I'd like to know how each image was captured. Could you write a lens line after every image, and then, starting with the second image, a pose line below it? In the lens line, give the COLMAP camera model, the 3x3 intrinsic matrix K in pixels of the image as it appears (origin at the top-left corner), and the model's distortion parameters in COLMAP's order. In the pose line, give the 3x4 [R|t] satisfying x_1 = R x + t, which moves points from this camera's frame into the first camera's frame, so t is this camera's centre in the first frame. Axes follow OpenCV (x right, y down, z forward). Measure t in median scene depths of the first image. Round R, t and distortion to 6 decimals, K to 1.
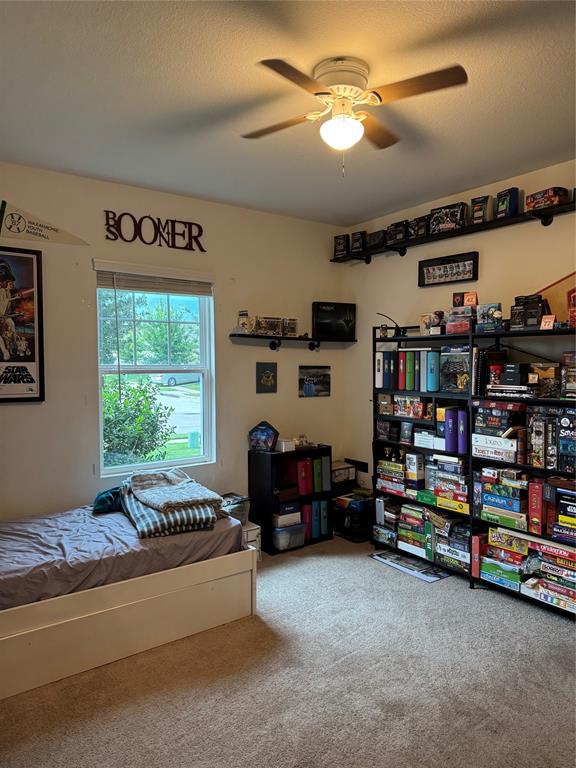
lens RADIAL K [[541.2, 0, 302.4], [0, 541.2, 388.4], [0, 0, 1]] dist [0.093719, -0.122747]
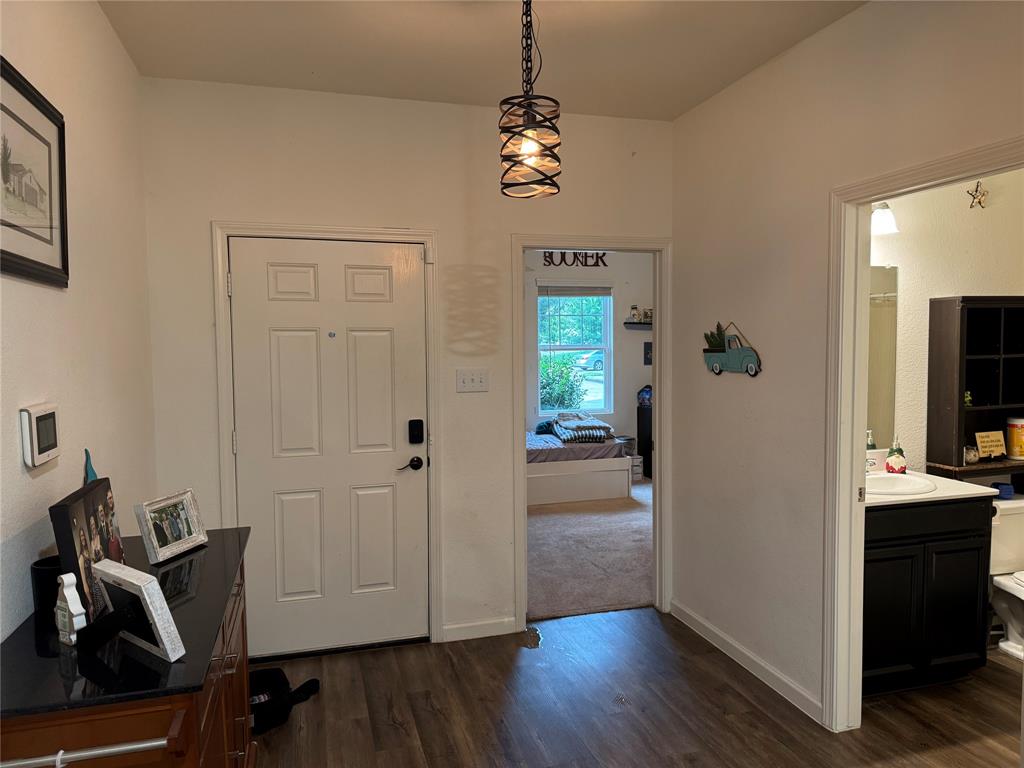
lens RADIAL K [[721.6, 0, 512.0], [0, 721.6, 384.0], [0, 0, 1]] dist [0.093719, -0.122747]
pose [[0.936135, 0.012209, -0.351428, 0.290716], [-0.008425, 0.999889, 0.012296, 0.044575], [0.351539, -0.008550, 0.936134, -0.979927]]
